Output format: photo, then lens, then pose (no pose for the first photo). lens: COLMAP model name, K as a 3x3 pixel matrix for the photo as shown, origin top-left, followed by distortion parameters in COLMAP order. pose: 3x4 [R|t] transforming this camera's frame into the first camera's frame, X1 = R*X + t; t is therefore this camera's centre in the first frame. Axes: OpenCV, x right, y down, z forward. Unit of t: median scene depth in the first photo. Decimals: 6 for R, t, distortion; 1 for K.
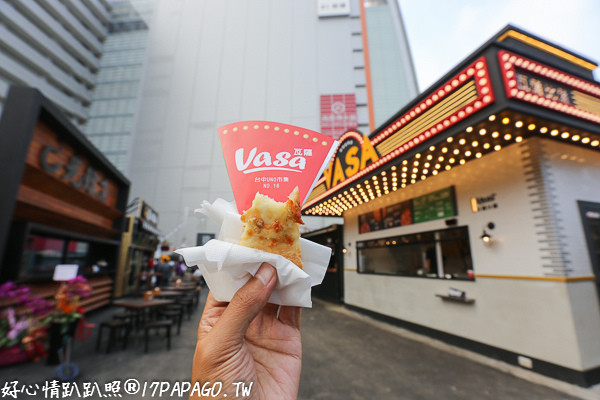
lens RADIAL K [[277.7, 0, 300.0], [0, 277.7, 200.0], [0, 0, 1]] dist [-0.041307, 0.000603]
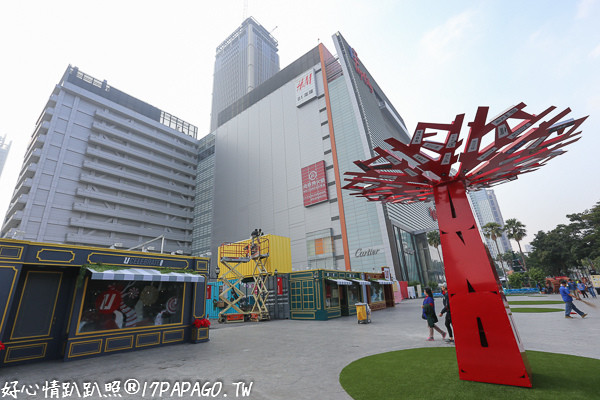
lens RADIAL K [[277.7, 0, 300.0], [0, 277.7, 200.0], [0, 0, 1]] dist [-0.041307, 0.000603]
pose [[0.834181, -0.232398, -0.500134, 0.697706], [0.189919, 0.972459, -0.135106, -0.052551], [0.517758, 0.017718, 0.855343, -0.149222]]
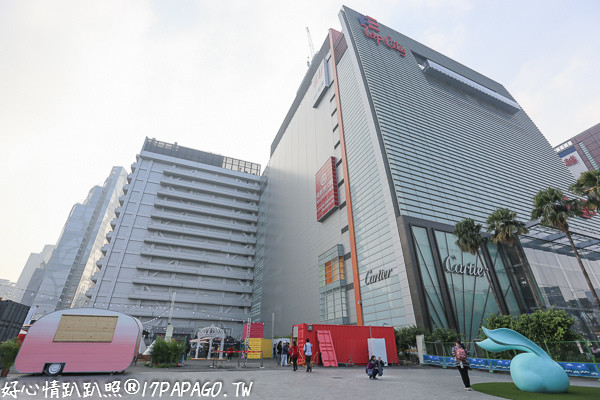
lens RADIAL K [[277.7, 0, 300.0], [0, 277.7, 200.0], [0, 0, 1]] dist [-0.041307, 0.000603]
pose [[0.455796, -0.427921, -0.780470, 0.825723], [0.211836, 0.903807, -0.371832, 0.087198], [0.864509, 0.004148, 0.502601, 0.408412]]
